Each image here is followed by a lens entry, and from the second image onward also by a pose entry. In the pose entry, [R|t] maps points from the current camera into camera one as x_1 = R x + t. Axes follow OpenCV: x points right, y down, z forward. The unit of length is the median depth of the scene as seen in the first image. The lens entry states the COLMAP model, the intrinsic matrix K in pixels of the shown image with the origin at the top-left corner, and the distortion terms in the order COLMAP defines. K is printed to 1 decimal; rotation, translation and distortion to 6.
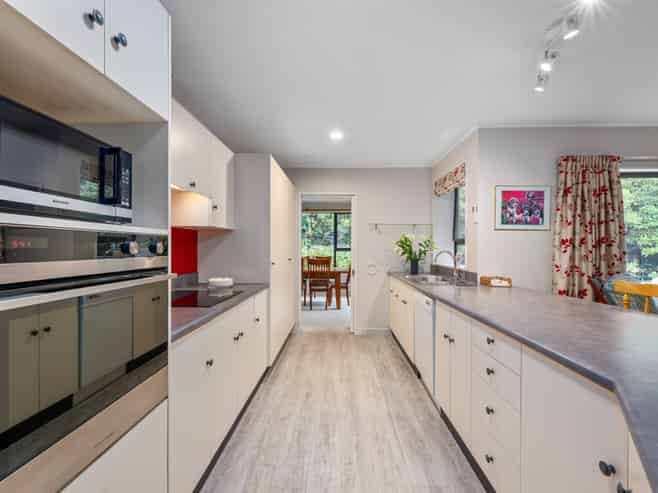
lens RADIAL K [[291.6, 0, 329.0], [0, 291.6, 246.5], [0, 0, 1]] dist [-0.002532, -0.000438]
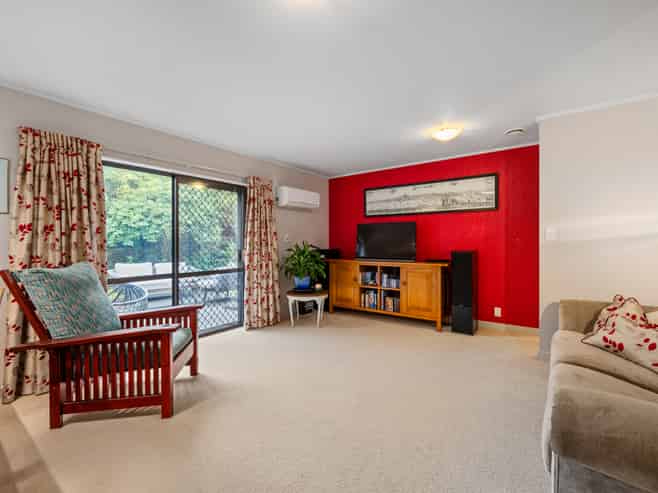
lens RADIAL K [[291.6, 0, 329.0], [0, 291.6, 246.5], [0, 0, 1]] dist [-0.002532, -0.000438]
pose [[0.592440, -0.013272, 0.805505, 0.660018], [0.006679, 0.999911, 0.011562, 0.034613], [-0.805587, -0.001470, 0.592476, -0.222351]]
